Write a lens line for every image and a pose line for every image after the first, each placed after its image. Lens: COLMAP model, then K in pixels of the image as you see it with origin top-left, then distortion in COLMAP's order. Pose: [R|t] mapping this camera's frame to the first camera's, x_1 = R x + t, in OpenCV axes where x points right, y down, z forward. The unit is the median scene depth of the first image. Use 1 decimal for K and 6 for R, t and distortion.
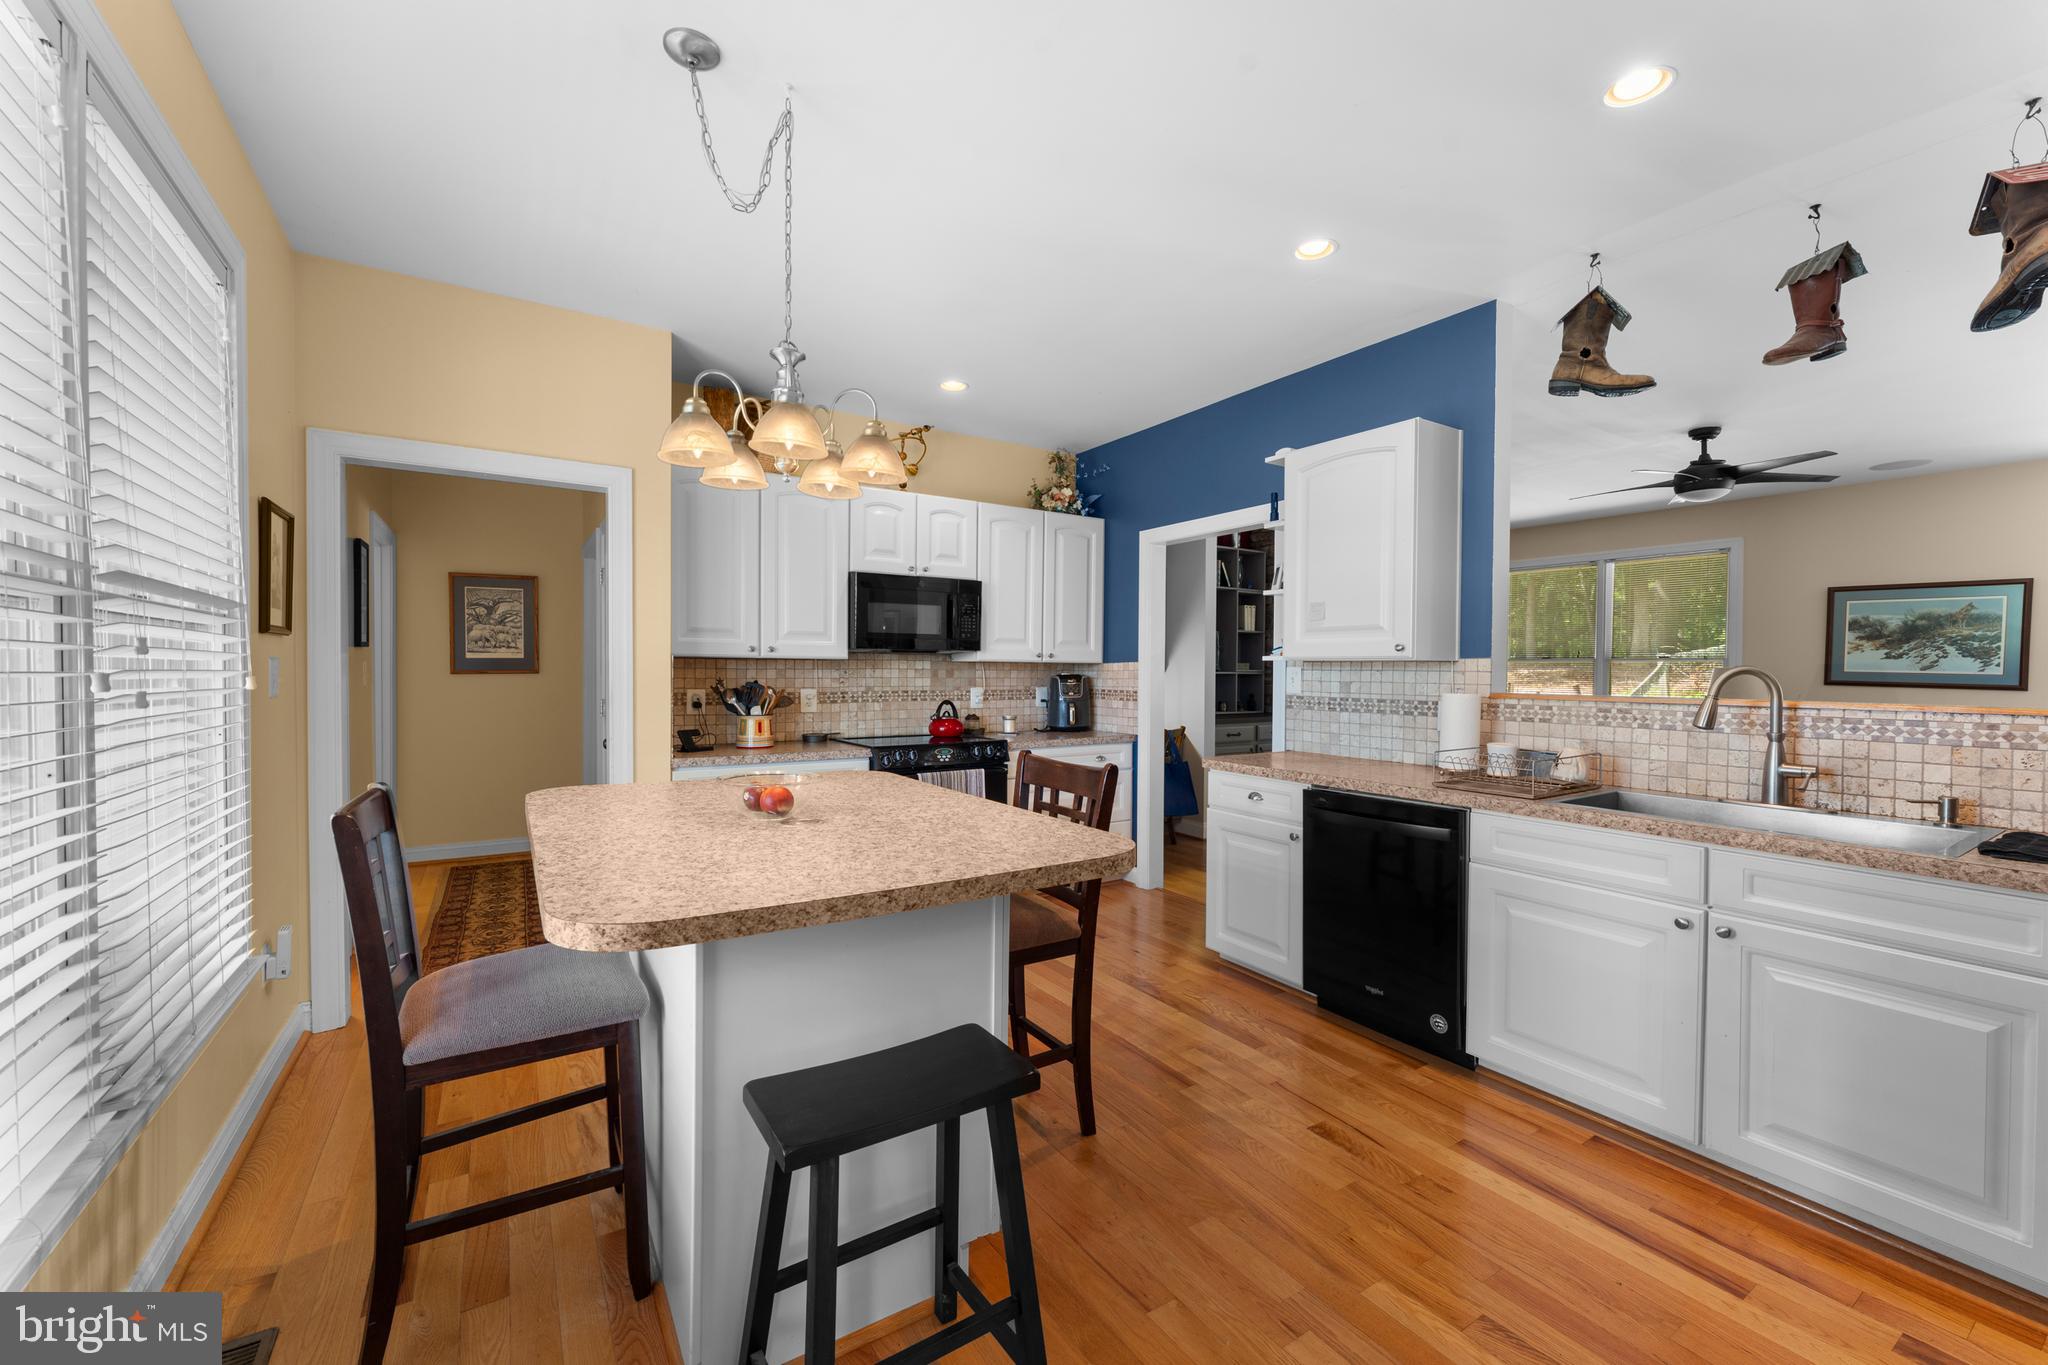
lens RADIAL K [[823.0, 0, 1016.8], [0, 823.0, 680.7], [0, 0, 1]] dist [-0.002097, 0.000379]
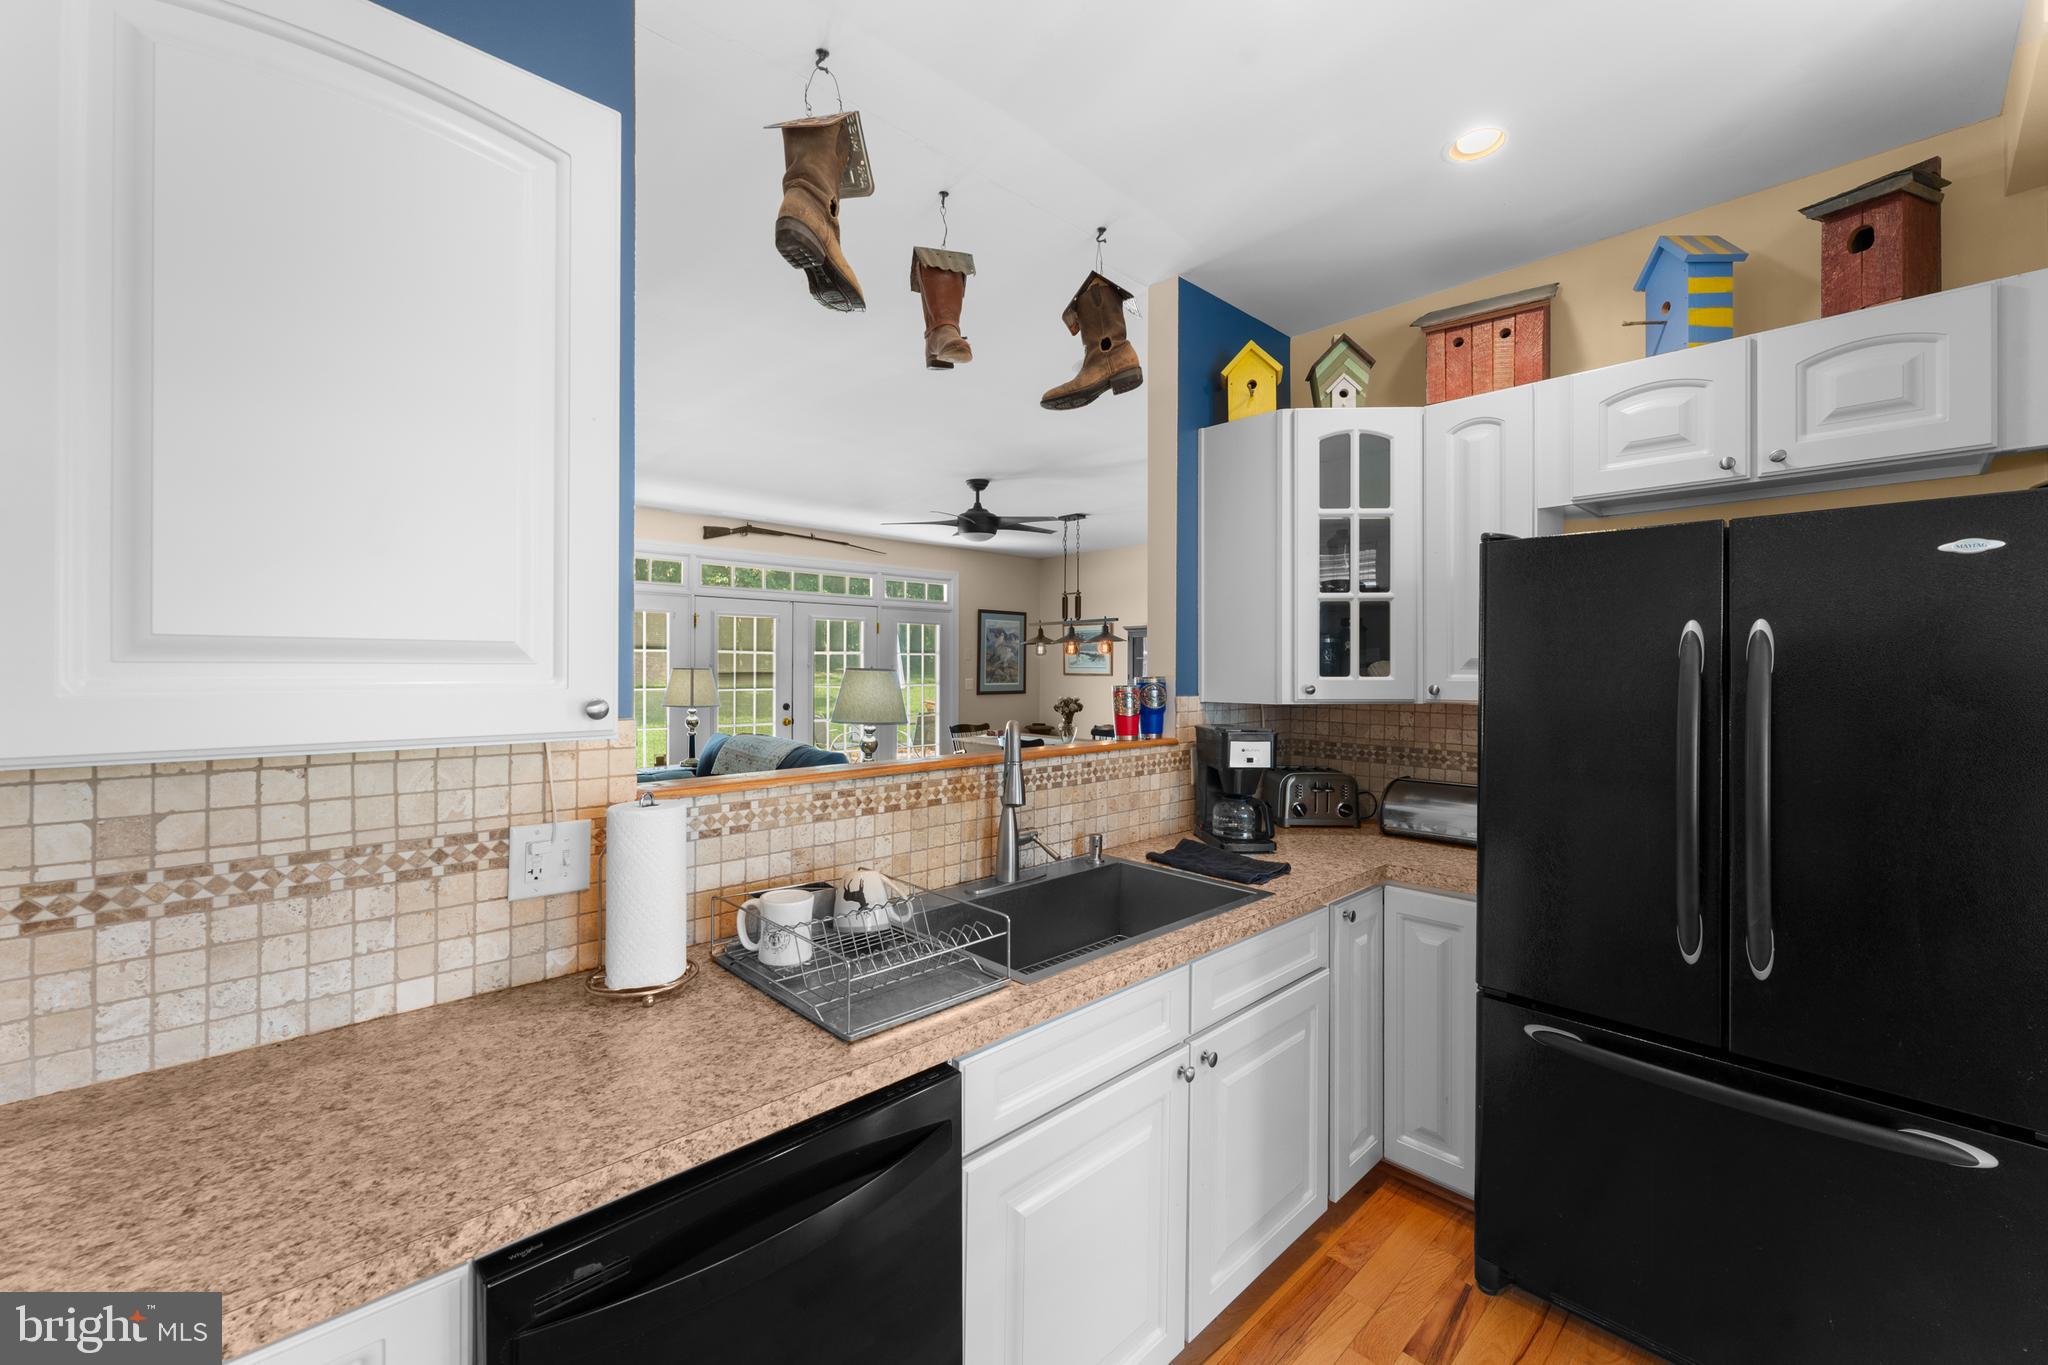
lens RADIAL K [[823.0, 0, 1028.4], [0, 823.0, 668.7], [0, 0, 1]] dist [-0.002097, 0.000379]
pose [[-0.200659, -0.004077, 0.979653, 0.065014], [0.015716, 0.999849, 0.007380, -0.062277], [-0.979535, 0.016877, -0.200565, 0.949747]]
